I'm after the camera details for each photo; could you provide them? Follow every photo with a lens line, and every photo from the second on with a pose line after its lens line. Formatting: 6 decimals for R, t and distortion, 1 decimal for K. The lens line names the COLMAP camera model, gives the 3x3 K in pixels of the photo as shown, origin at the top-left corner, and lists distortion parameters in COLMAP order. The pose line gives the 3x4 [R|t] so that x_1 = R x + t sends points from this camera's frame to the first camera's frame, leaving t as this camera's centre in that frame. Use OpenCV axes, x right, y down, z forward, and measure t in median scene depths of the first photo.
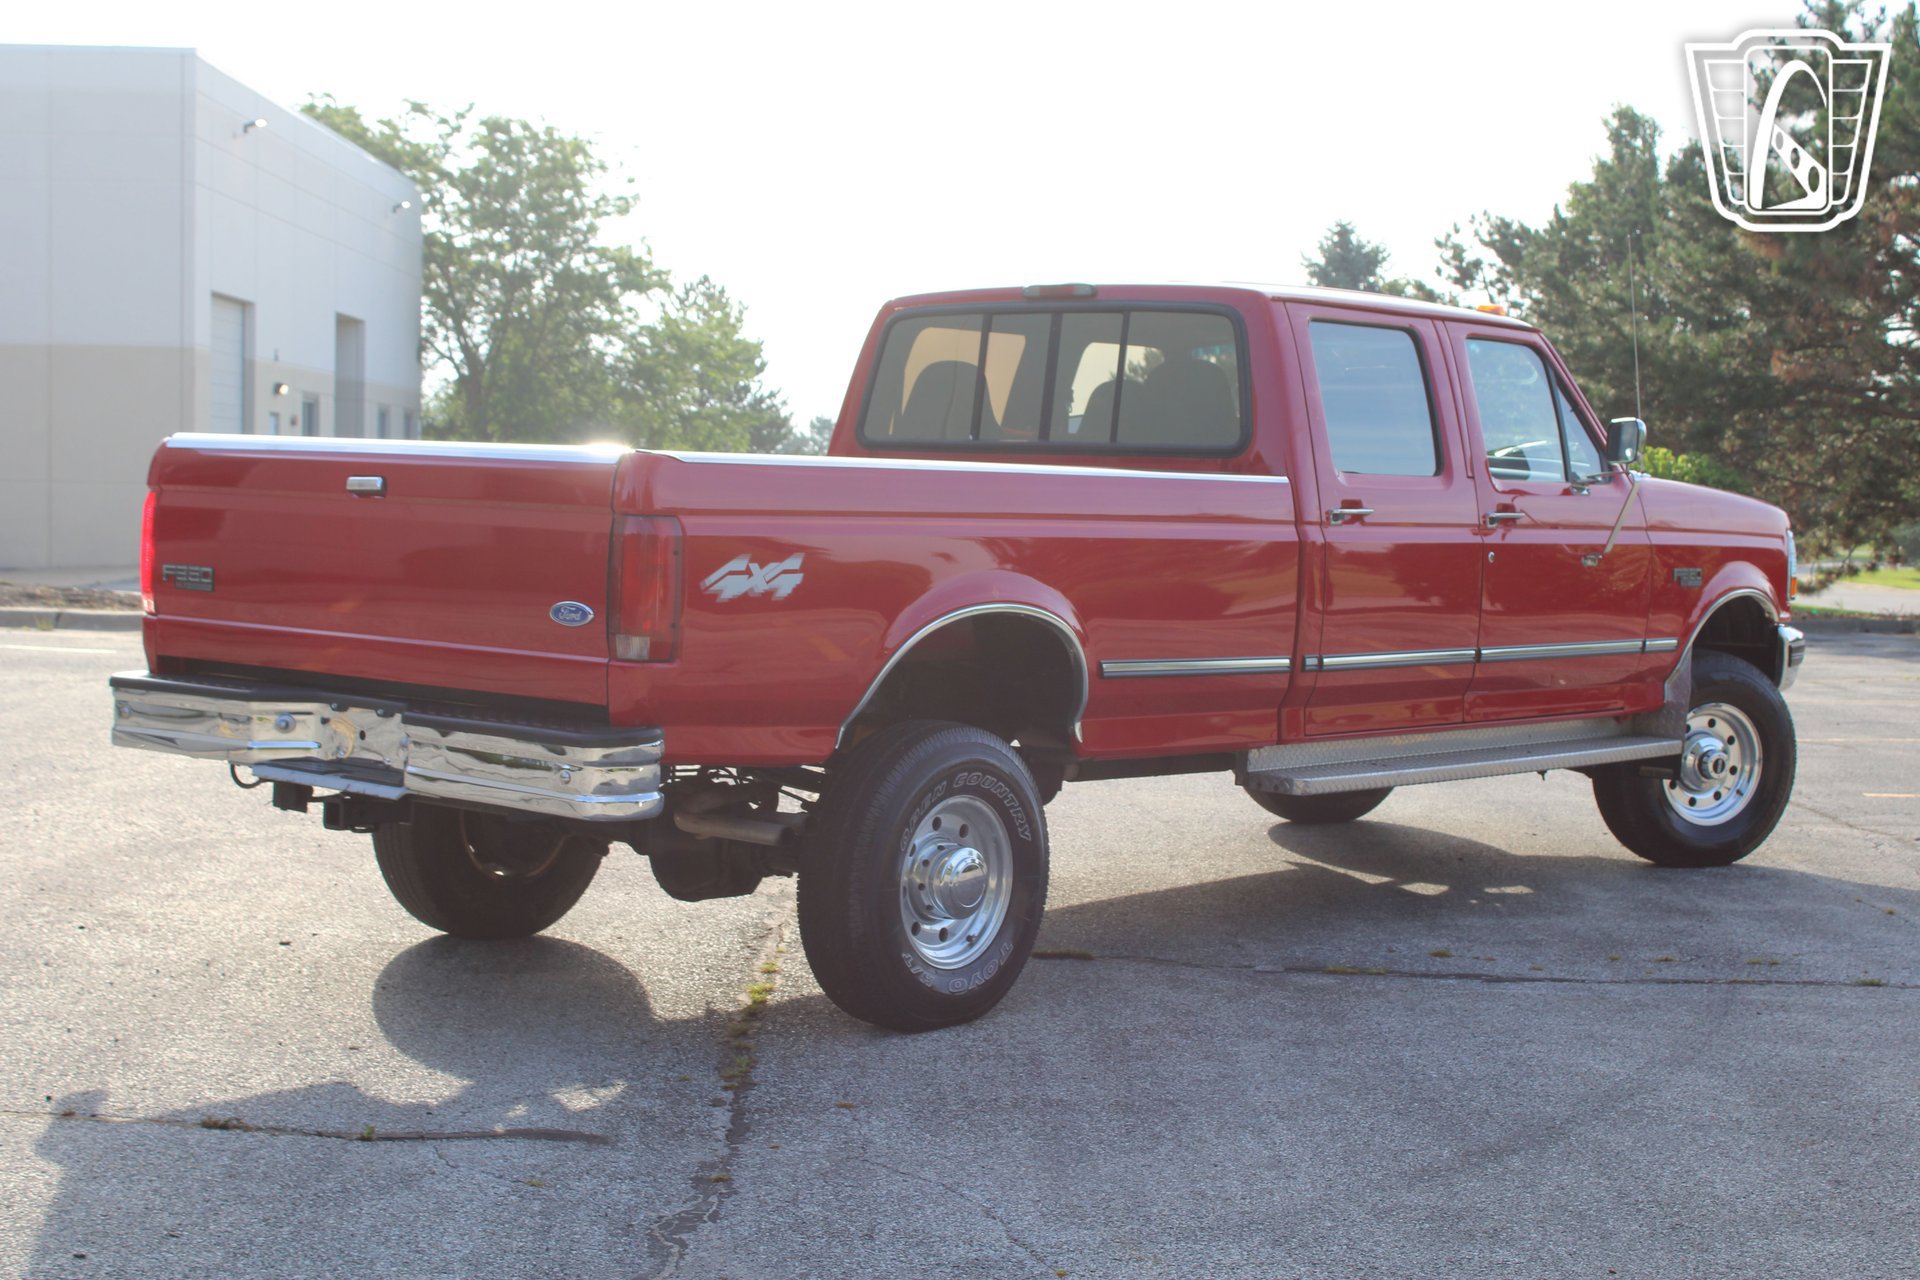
lens RADIAL K [[2937.4, 0, 951.4], [0, 2937.4, 643.6], [0, 0, 1]] dist [-0.012508, 0.032826]
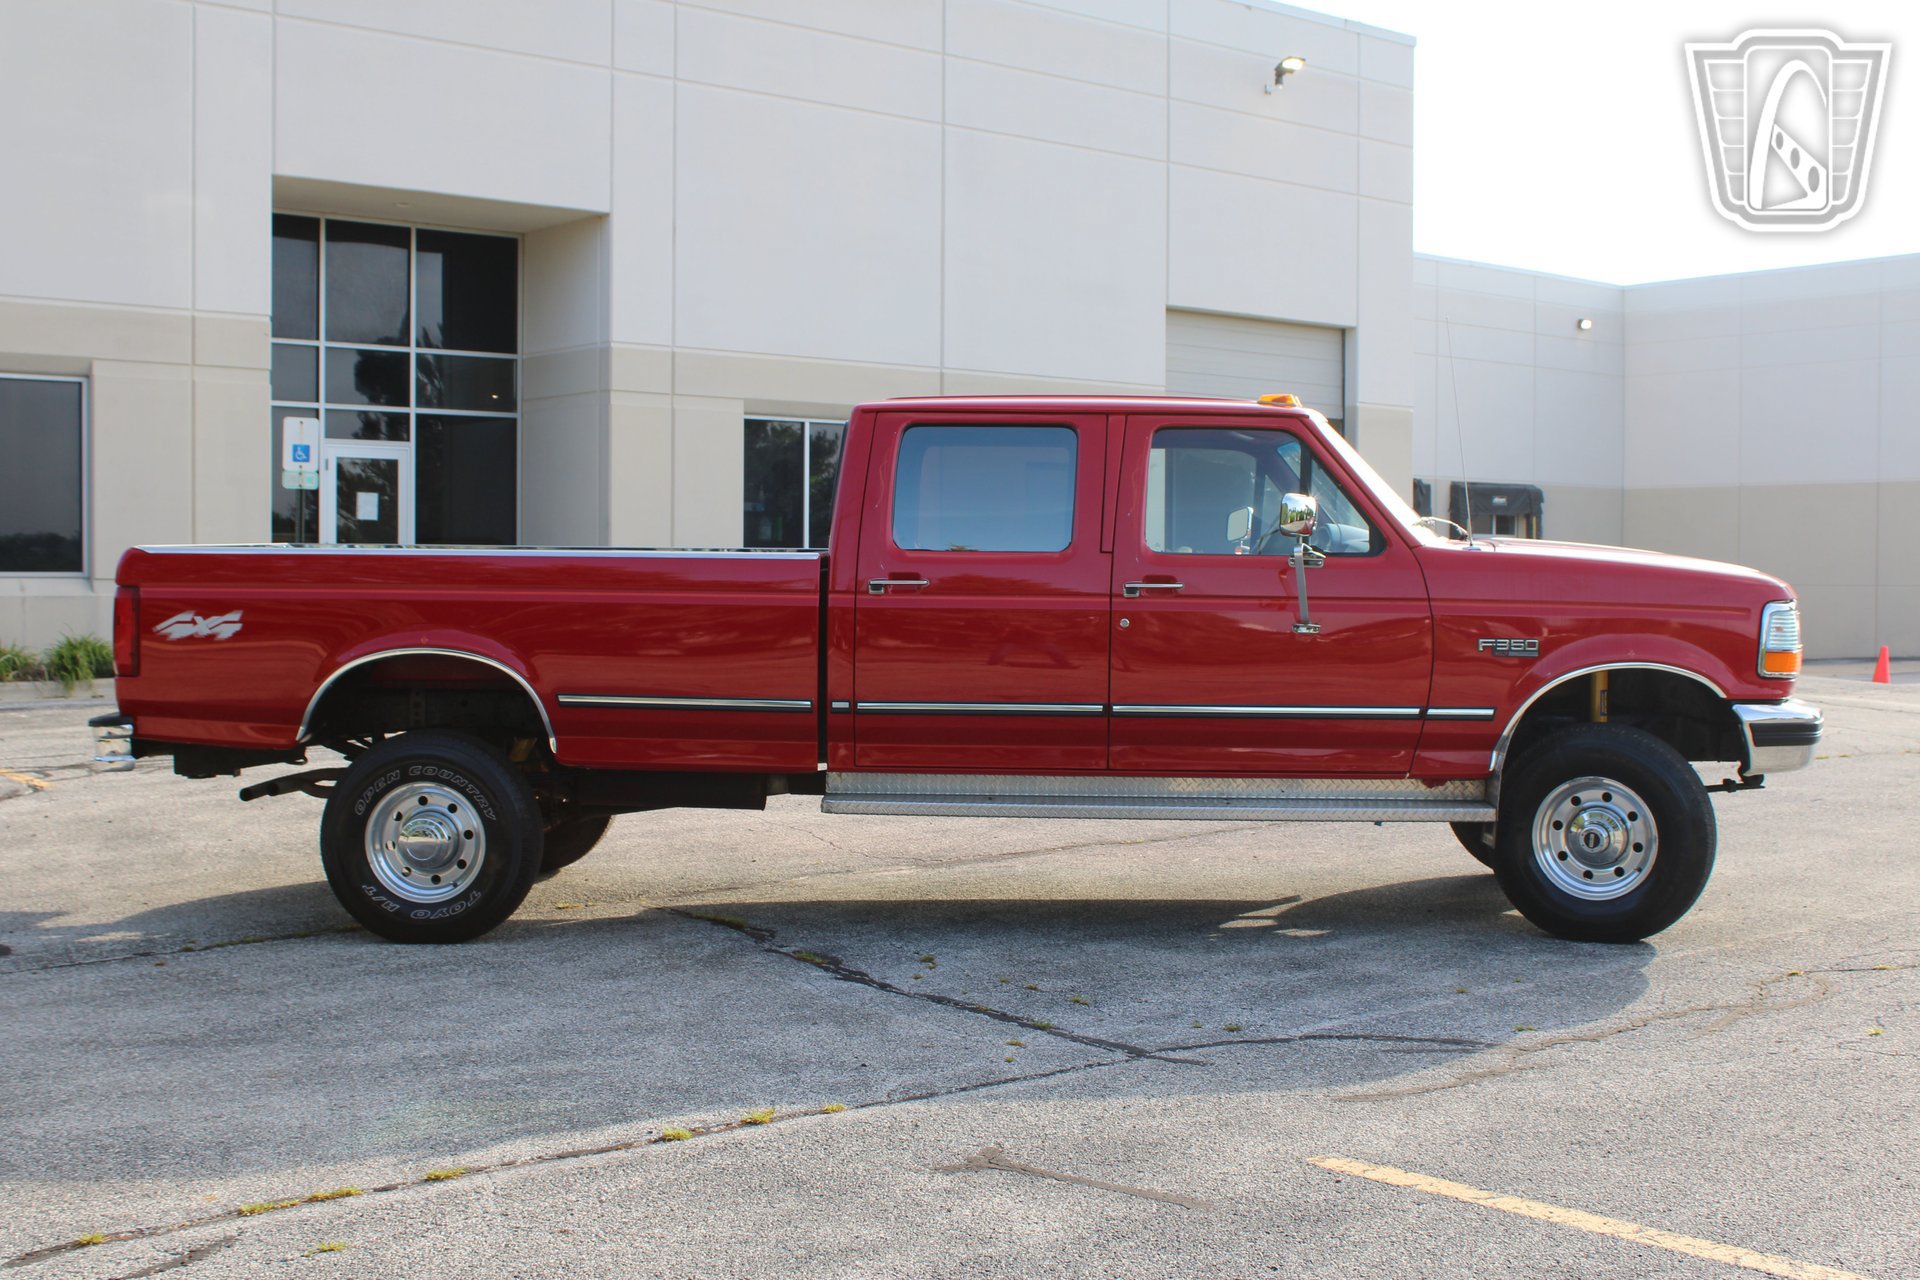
lens RADIAL K [[2227.3, 0, 964.0], [0, 2227.3, 640.7], [0, 0, 1]] dist [-0.077584, 0.056565]
pose [[0.625598, 0.007215, -0.780112, 0.861964], [-0.034371, 0.999241, -0.018322, -0.005283], [0.779388, 0.038276, 0.625371, 0.451389]]
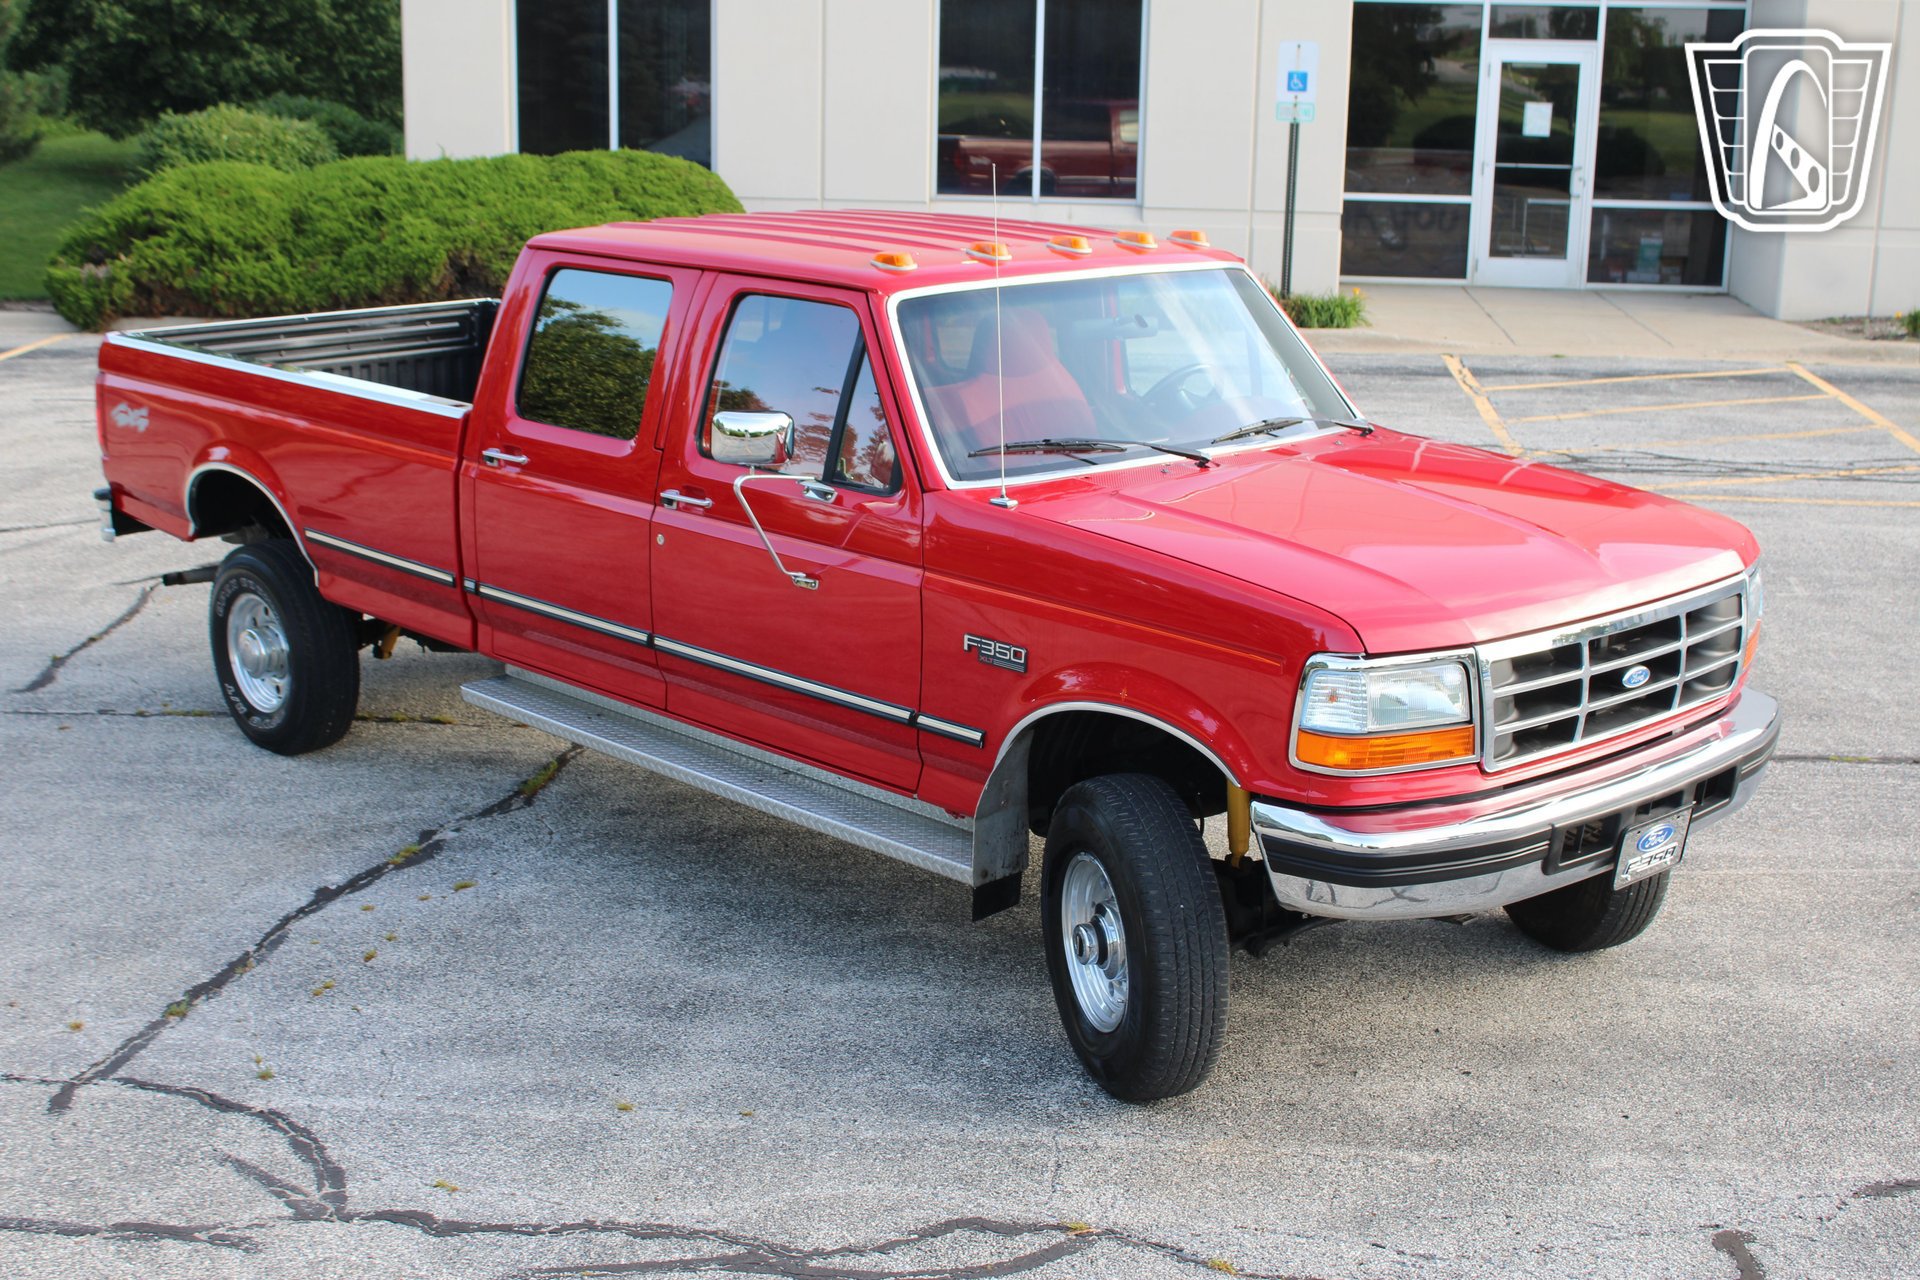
lens RADIAL K [[2502.2, 0, 967.7], [0, 2502.2, 642.7], [0, 0, 1]] dist [-0.059838, 0.055278]
pose [[-0.096994, 0.209912, -0.972897, 0.992101], [-0.071884, 0.973476, 0.217203, -0.183991], [0.992686, 0.091003, -0.079332, 1.236703]]
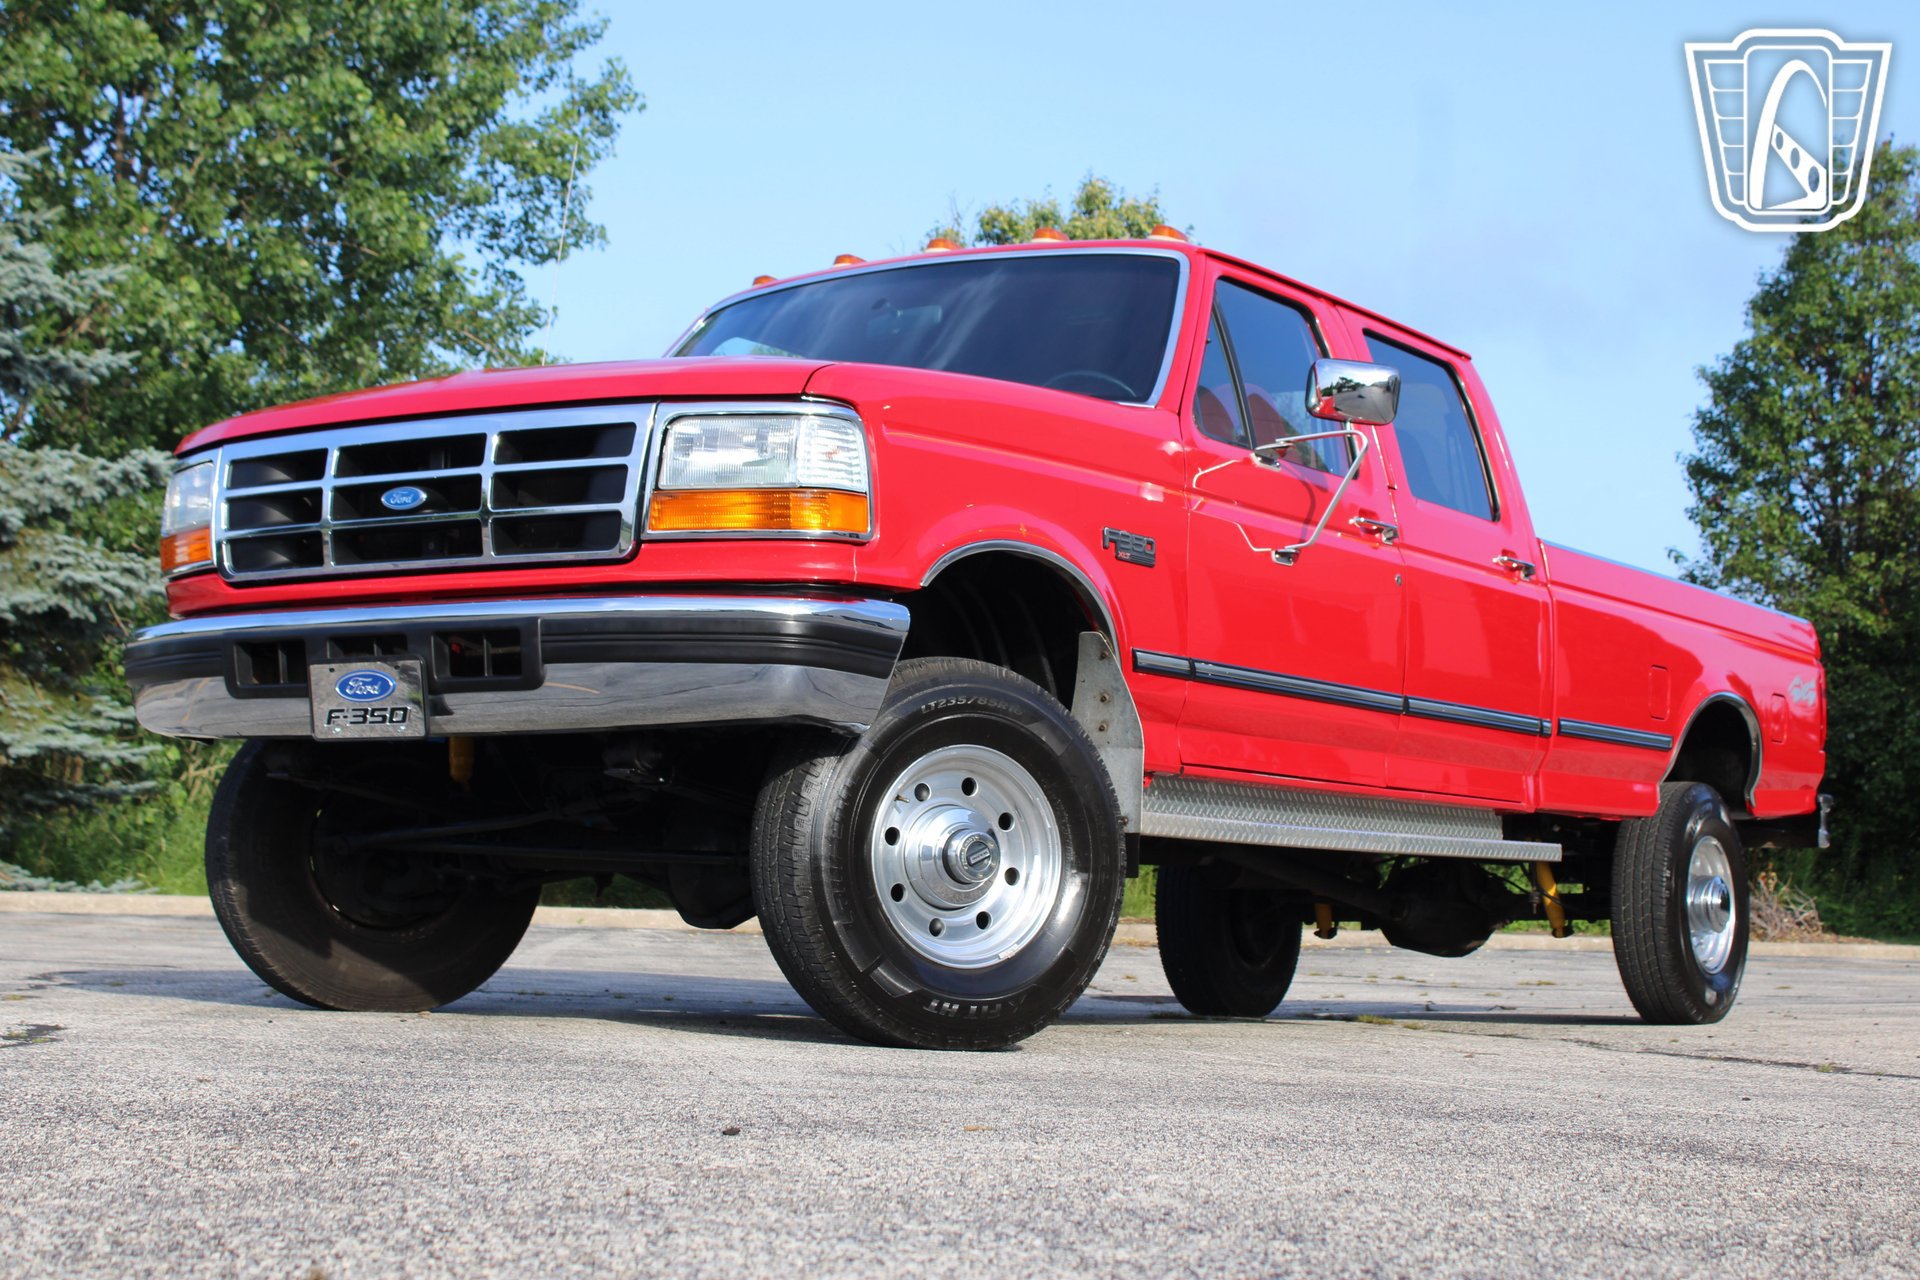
lens RADIAL K [[2954.3, 0, 956.1], [0, 2954.3, 675.1], [0, 0, 1]] dist [-0.019168, 0.102558]
pose [[-0.991063, -0.061686, -0.118275, 0.253036], [-0.058539, 0.997837, -0.029908, 0.016293], [0.119865, -0.022717, -0.992530, 2.062001]]
